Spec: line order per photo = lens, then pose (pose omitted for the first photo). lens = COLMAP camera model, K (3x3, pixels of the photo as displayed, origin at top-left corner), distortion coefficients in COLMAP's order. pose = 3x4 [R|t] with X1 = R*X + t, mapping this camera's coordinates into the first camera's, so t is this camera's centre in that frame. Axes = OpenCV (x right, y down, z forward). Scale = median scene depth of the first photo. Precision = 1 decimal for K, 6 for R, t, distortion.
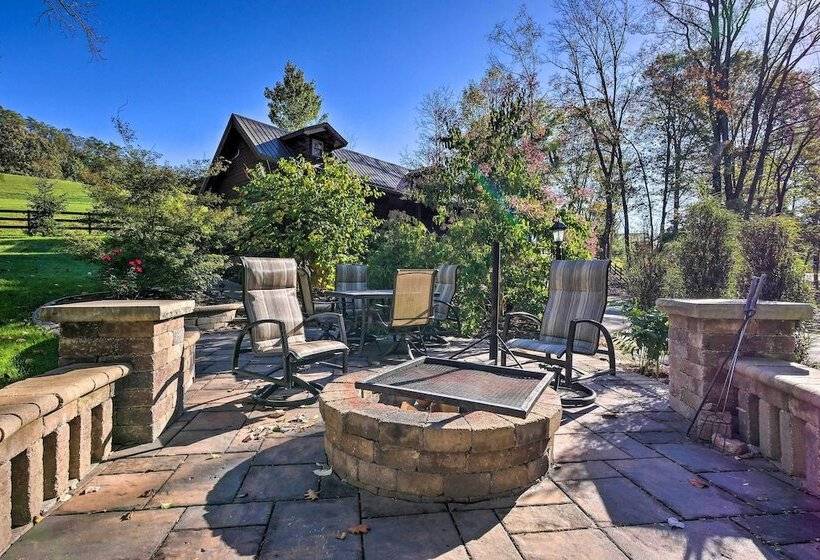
lens RADIAL K [[425.1, 0, 409.6], [0, 425.1, 279.7], [0, 0, 1]] dist [0.003336, -0.000150]
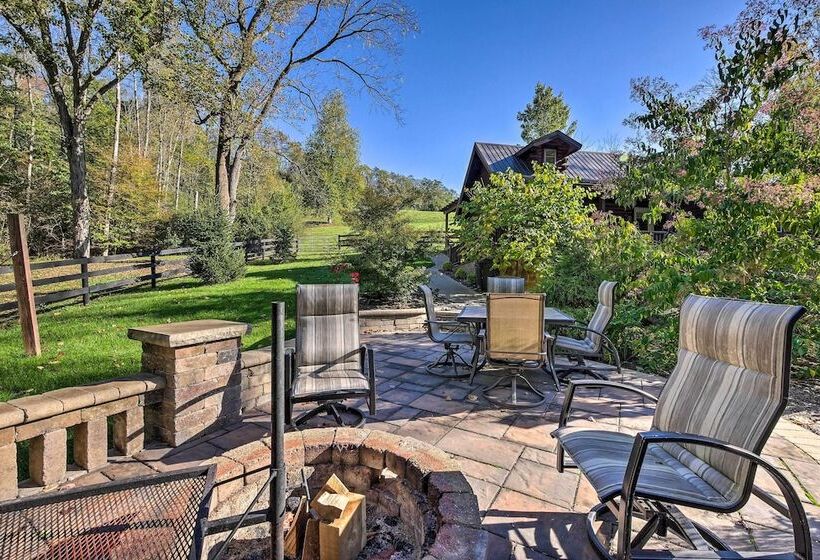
lens RADIAL K [[359.8, 0, 408.7], [0, 359.8, 276.0], [0, 0, 1]] dist [-0.003641, -0.000287]
pose [[0.771776, 0.006629, -0.635860, 0.126404], [-0.005034, 0.999978, 0.004316, -0.025256], [0.635875, -0.000130, 0.771792, 0.145763]]
